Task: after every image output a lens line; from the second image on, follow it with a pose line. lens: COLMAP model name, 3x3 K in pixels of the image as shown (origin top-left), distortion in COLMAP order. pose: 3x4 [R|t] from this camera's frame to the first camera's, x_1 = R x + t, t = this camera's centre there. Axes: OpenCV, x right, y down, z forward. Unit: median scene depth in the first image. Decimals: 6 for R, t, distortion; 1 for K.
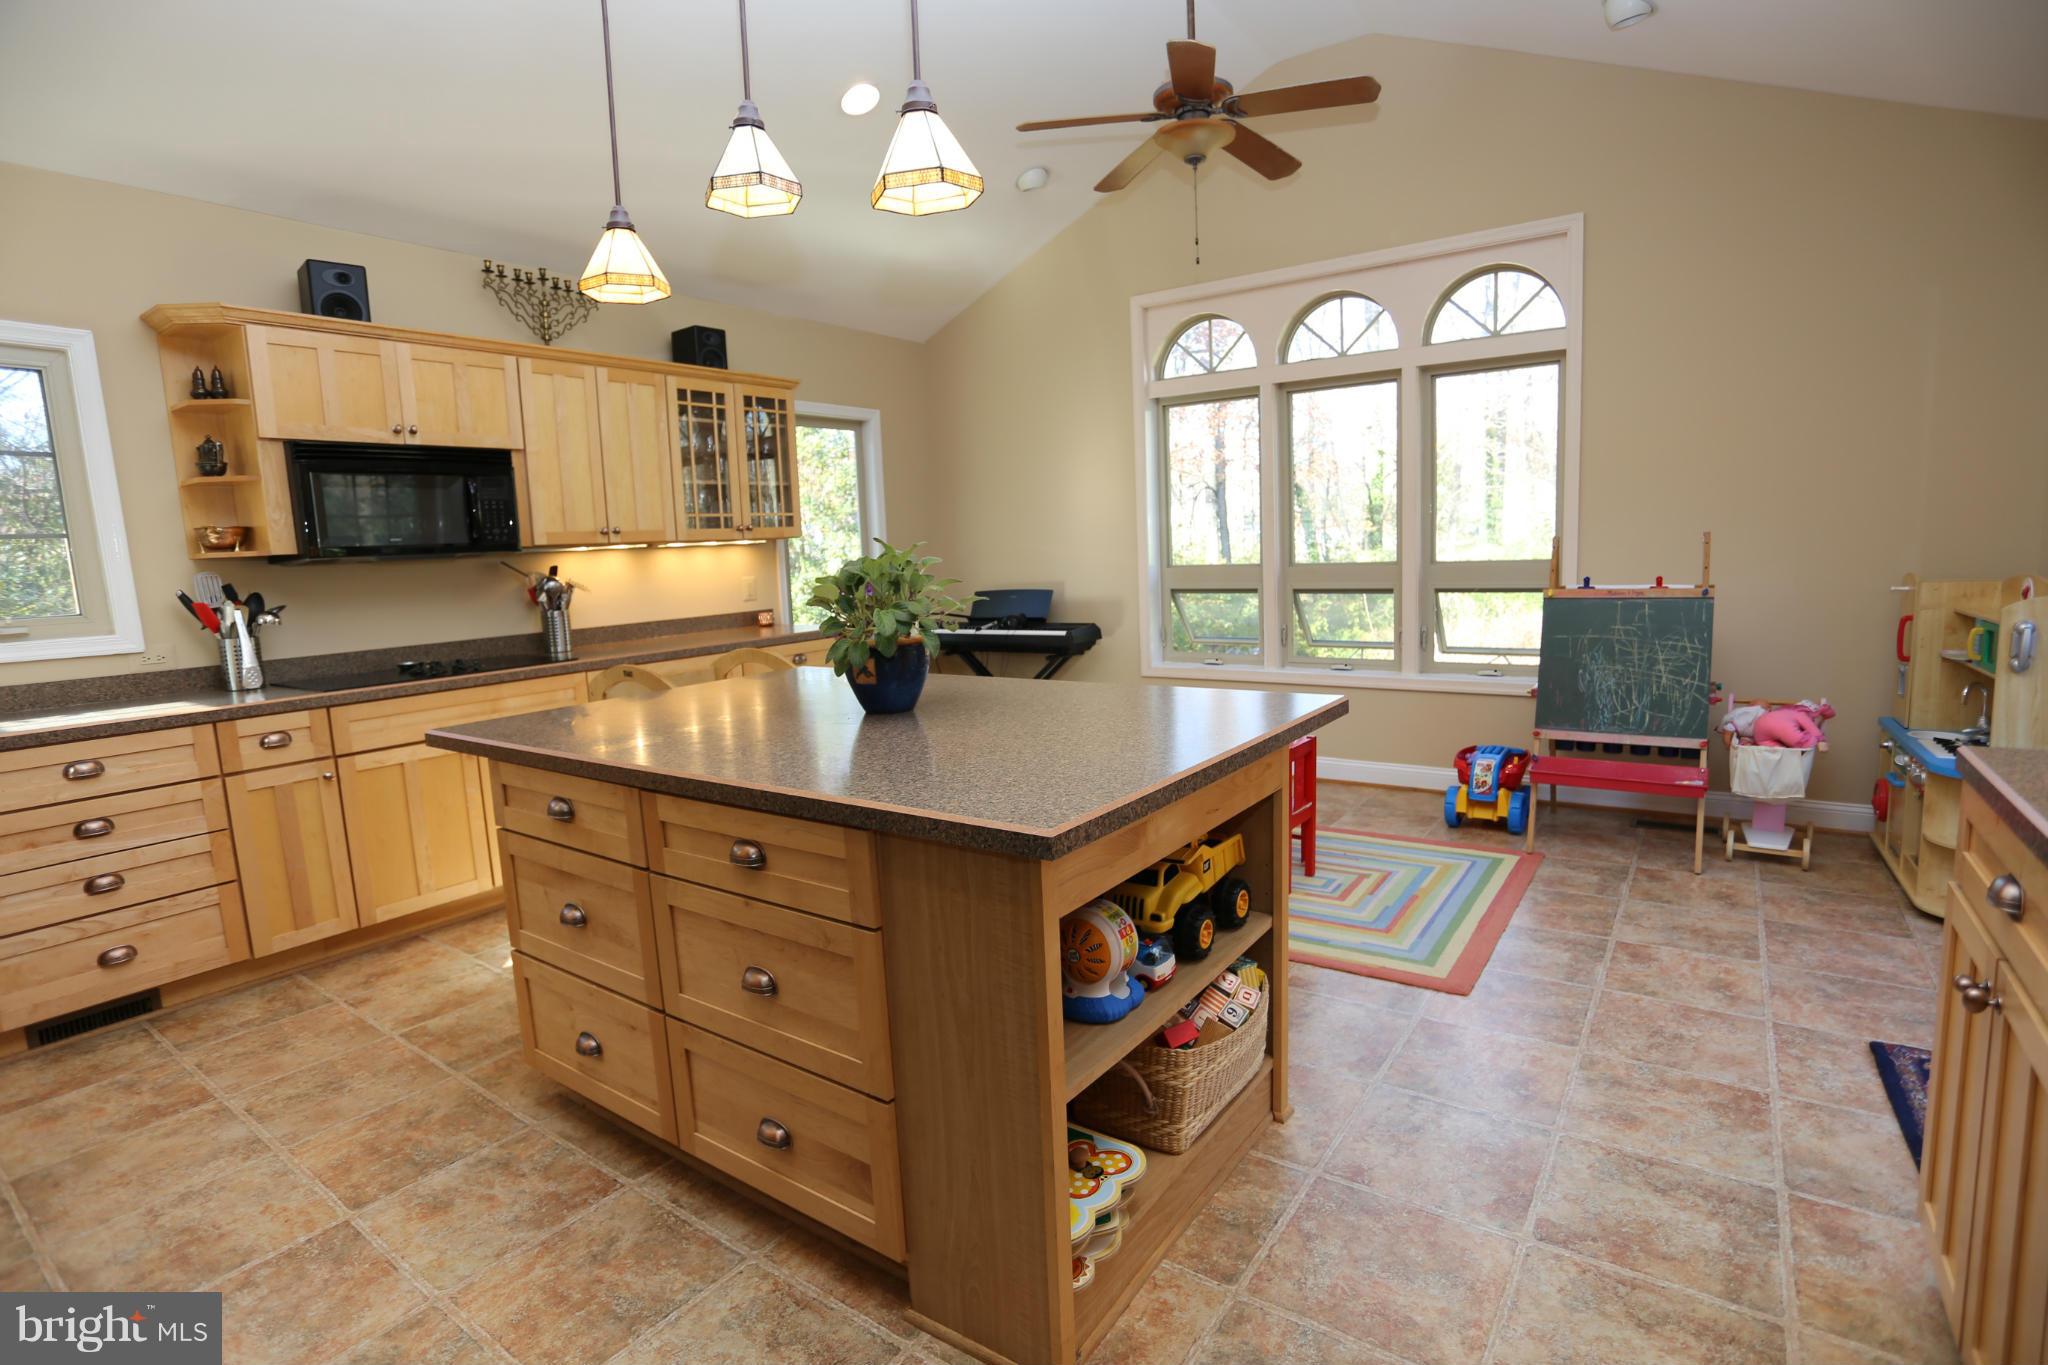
lens RADIAL K [[997.9, 0, 1031.1], [0, 997.9, 680.5], [0, 0, 1]] dist [-0.069795, 0.031139]
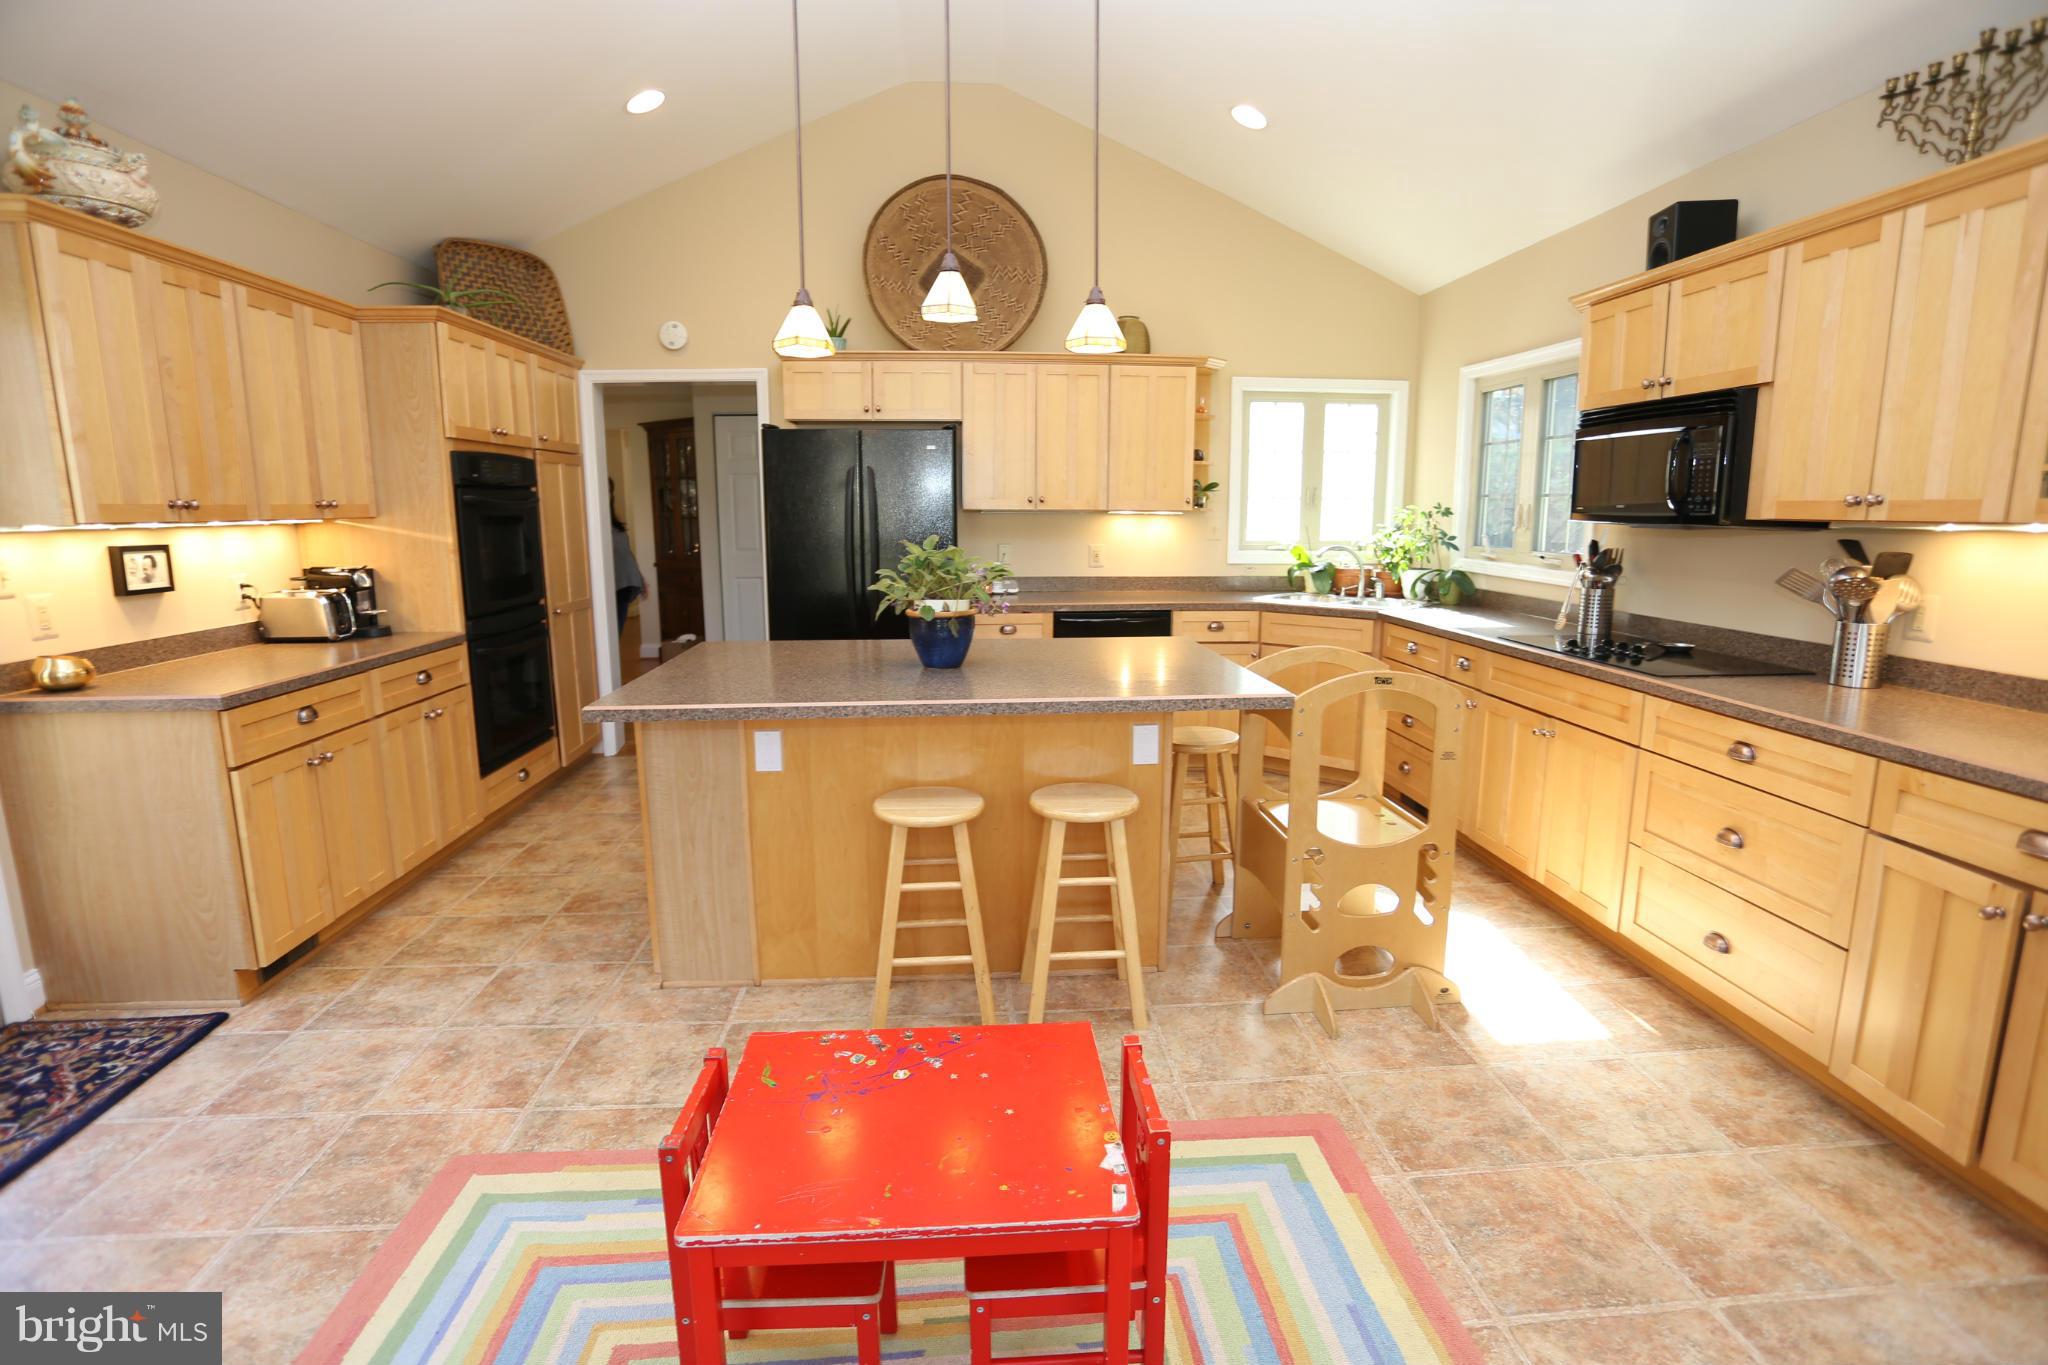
lens RADIAL K [[997.9, 0, 1031.1], [0, 997.9, 680.5], [0, 0, 1]] dist [-0.069795, 0.031139]
pose [[-0.769451, 0.152255, -0.620294, 0.349362], [-0.052888, 0.952648, 0.299439, -0.208461], [0.636513, 0.263210, -0.724963, 1.201816]]
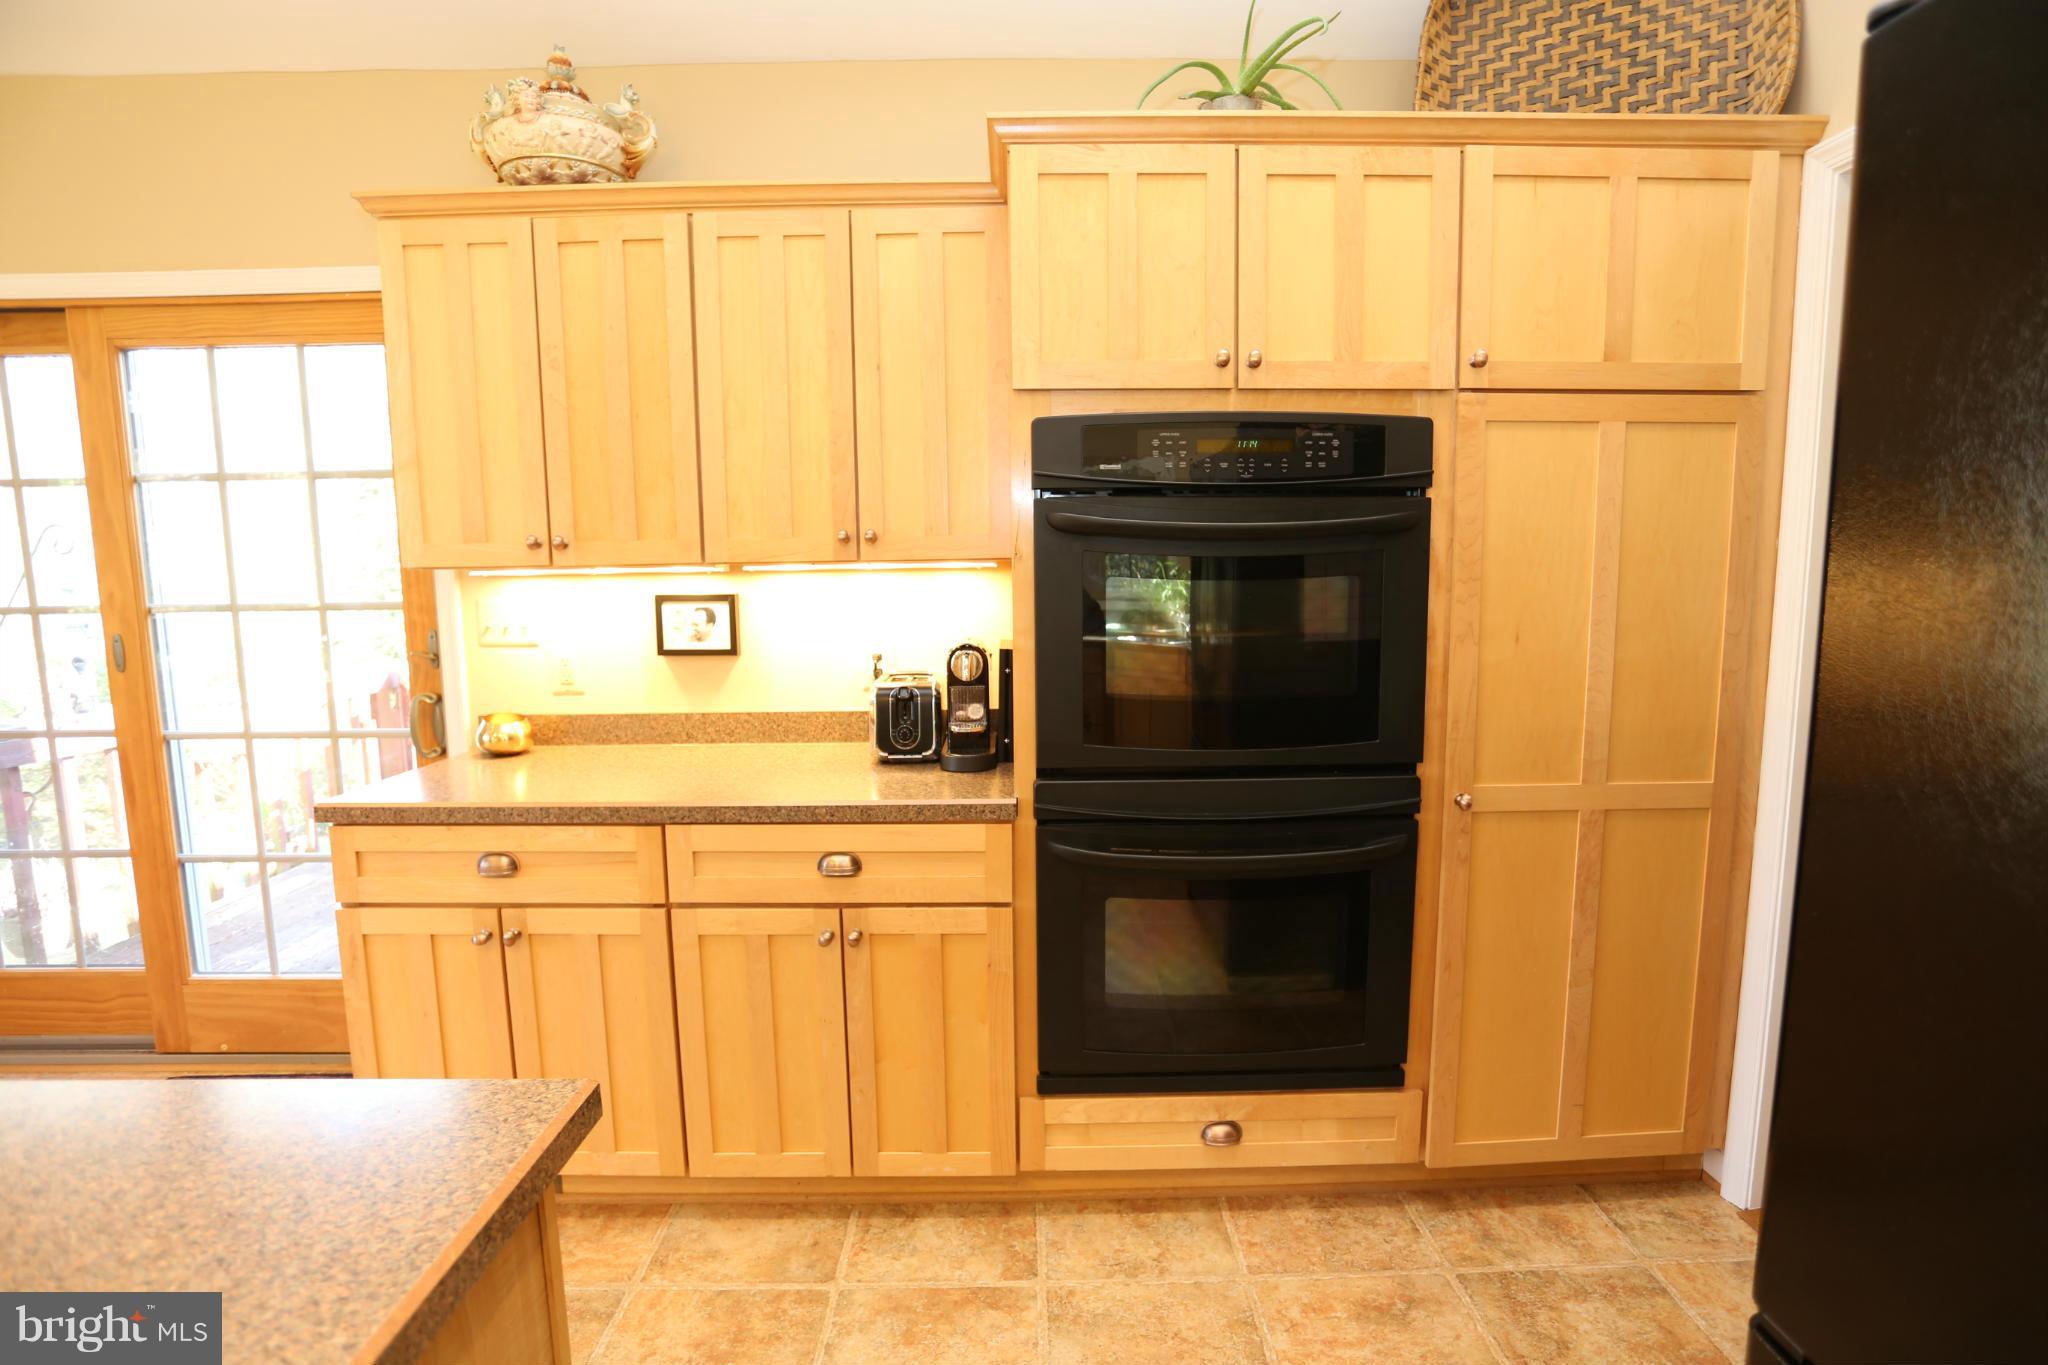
lens RADIAL K [[993.2, 0, 1029.8], [0, 993.2, 692.7], [0, 0, 1]] dist [-0.072528, 0.024237]
pose [[-0.585851, -0.055378, 0.808525, -0.222671], [0.140841, 0.975524, 0.168868, -0.057511], [-0.798087, 0.212805, -0.563712, 0.354320]]
